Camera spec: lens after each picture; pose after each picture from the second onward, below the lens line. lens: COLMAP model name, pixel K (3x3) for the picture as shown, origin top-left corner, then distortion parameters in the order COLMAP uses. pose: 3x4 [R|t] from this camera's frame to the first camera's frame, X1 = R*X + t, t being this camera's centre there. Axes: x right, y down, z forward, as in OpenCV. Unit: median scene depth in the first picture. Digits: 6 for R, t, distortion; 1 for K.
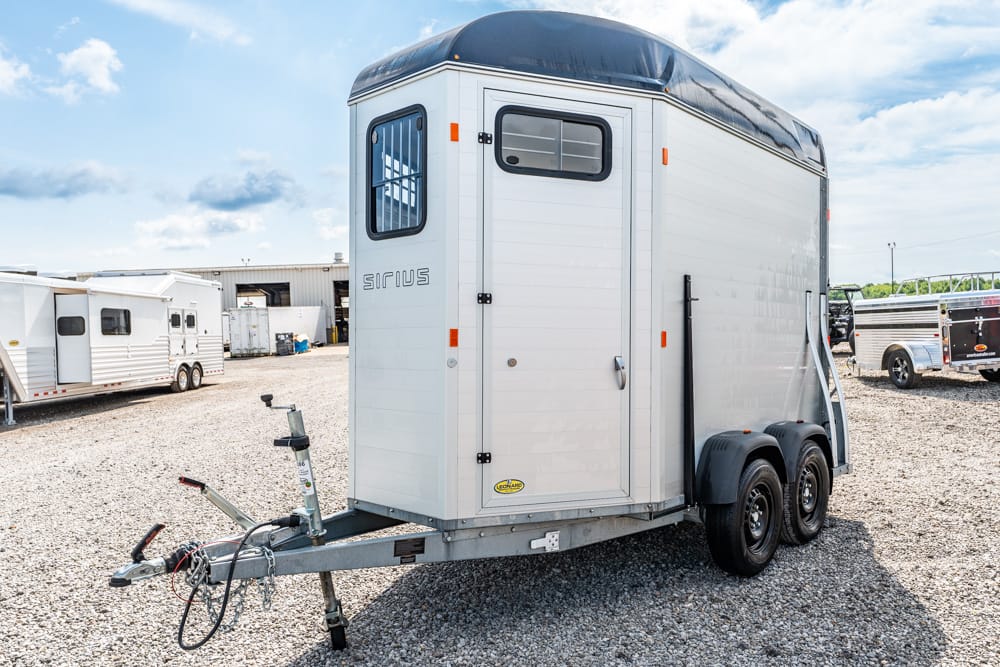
lens RADIAL K [[799.1, 0, 500.0], [0, 799.1, 333.5], [0, 0, 1]] dist [-0.001740, -0.004906]
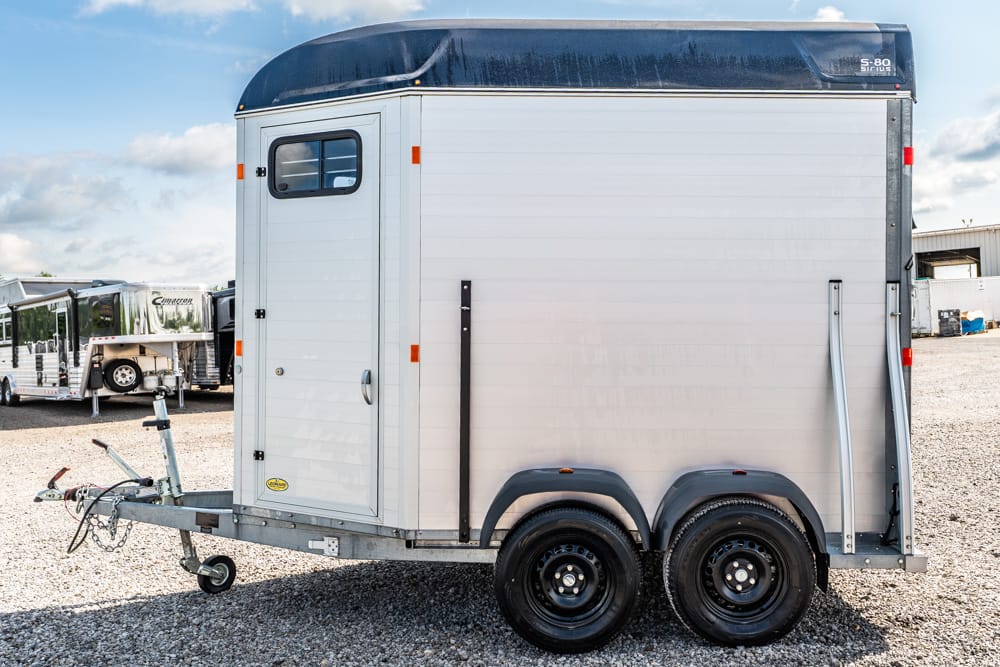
lens RADIAL K [[865.8, 0, 499.8], [0, 865.8, 293.8], [0, 0, 1]] dist [0.004112, 0.005959]
pose [[0.626164, -0.018786, -0.779465, 1.090003], [0.008715, 0.999816, -0.017096, -0.045504], [0.779642, 0.003912, 0.626213, 0.472328]]
